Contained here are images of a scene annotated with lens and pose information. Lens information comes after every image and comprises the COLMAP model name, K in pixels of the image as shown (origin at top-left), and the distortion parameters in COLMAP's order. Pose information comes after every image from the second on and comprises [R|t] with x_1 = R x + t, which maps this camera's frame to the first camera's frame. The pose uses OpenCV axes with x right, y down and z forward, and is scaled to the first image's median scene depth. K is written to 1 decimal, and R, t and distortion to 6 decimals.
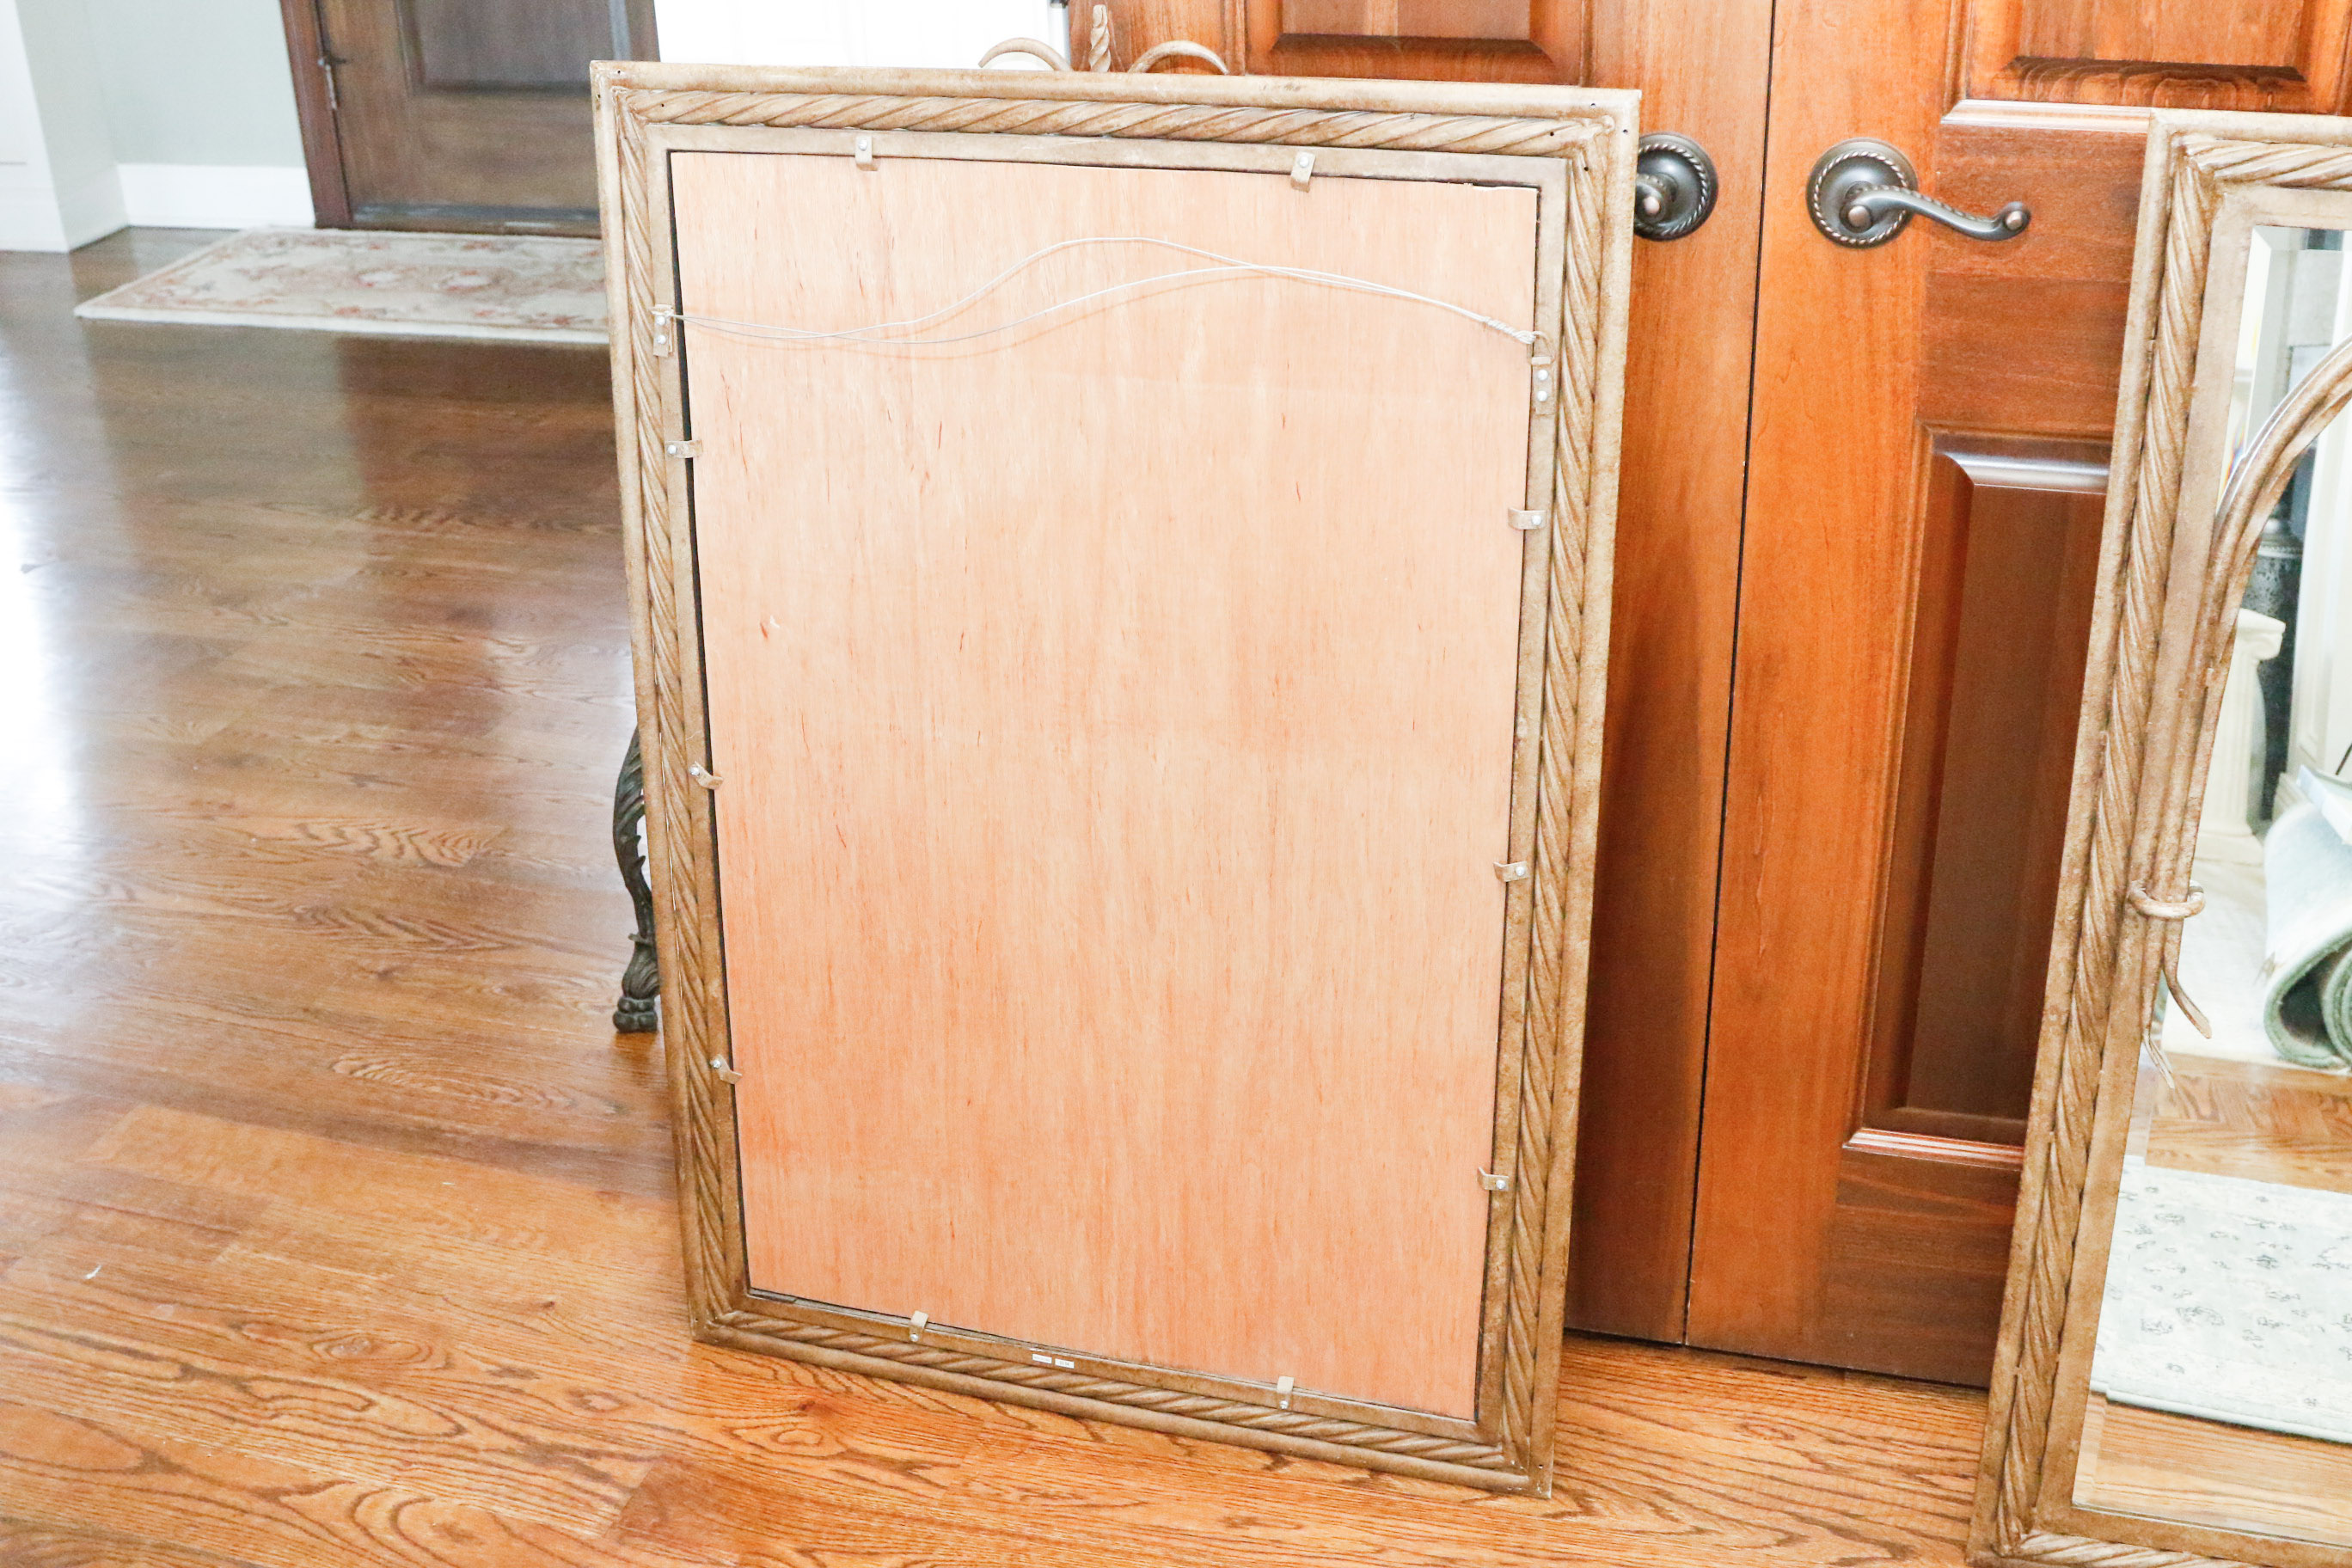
lens RADIAL K [[2482.9, 0, 1176.8], [0, 2482.9, 790.1], [0, 0, 1]] dist [-0.102829, 0.000000]
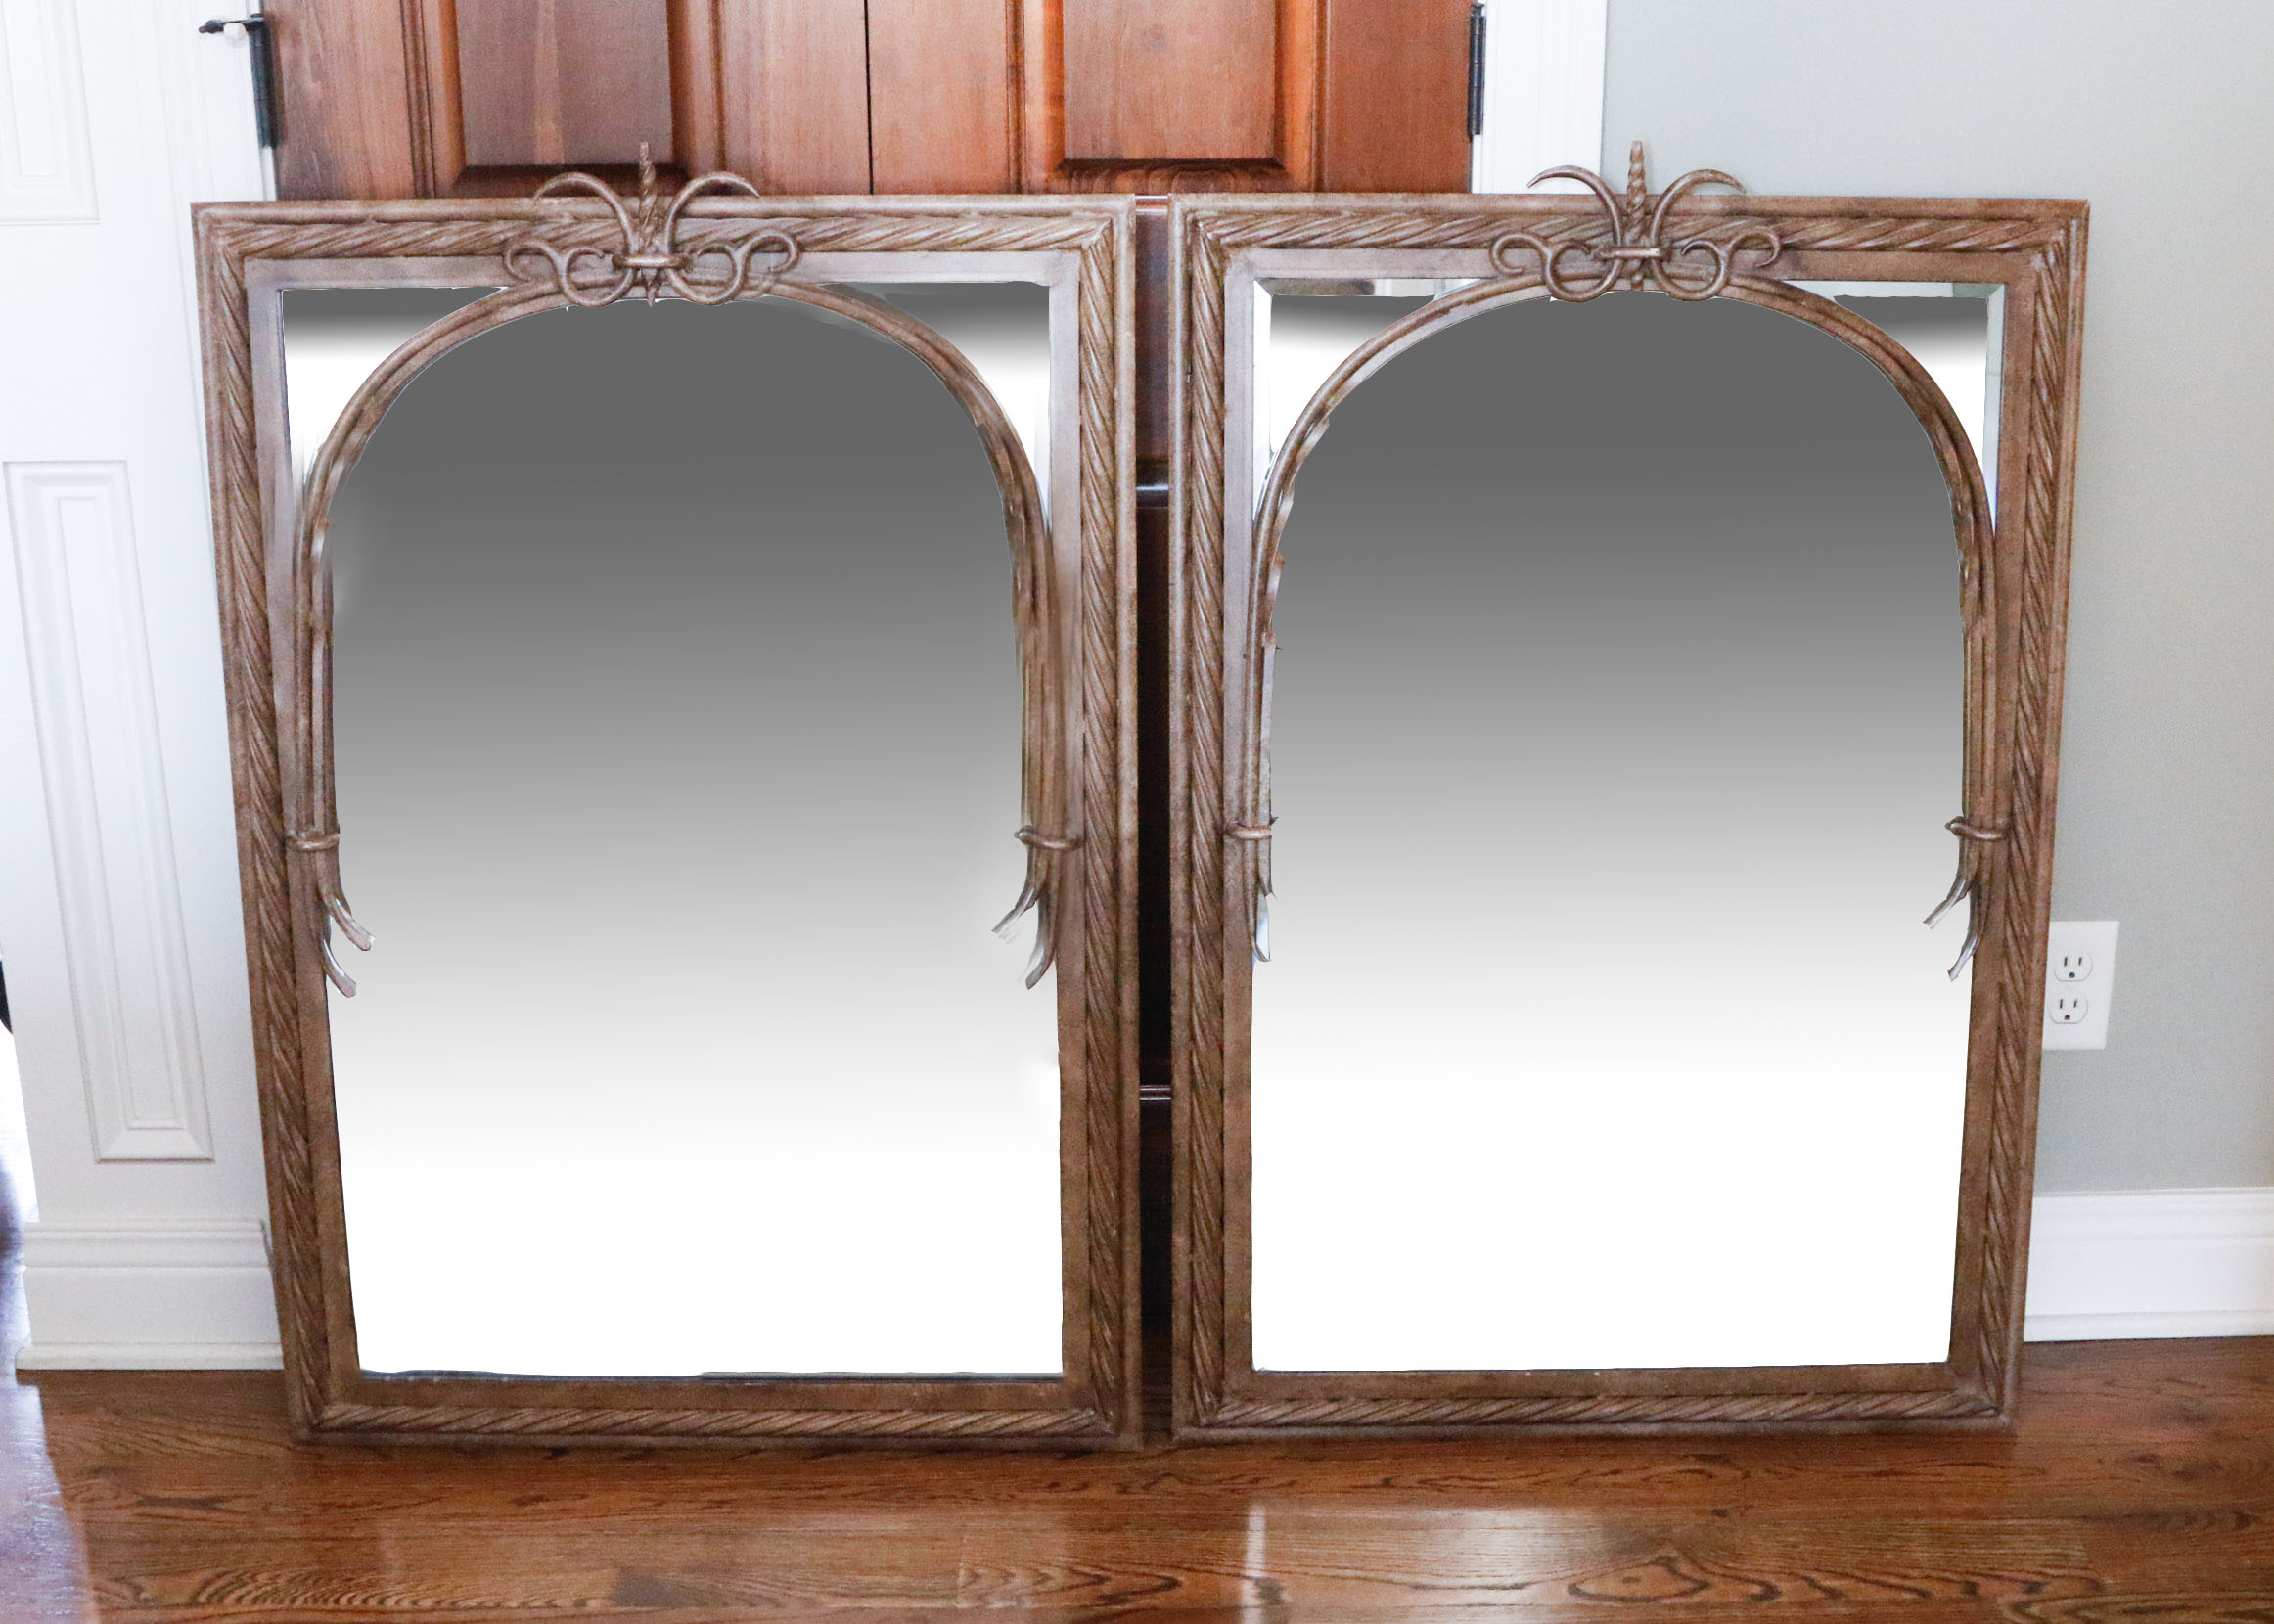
lens RADIAL K [[2804.5, 0, 1147.2], [0, 2804.5, 799.6], [0, 0, 1]] dist [-0.118397, 0.000000]
pose [[0.952715, -0.072025, 0.295205, -0.056657], [0.107411, 0.988607, -0.105443, 0.161045], [-0.284248, 0.132166, 0.949598, -0.300923]]
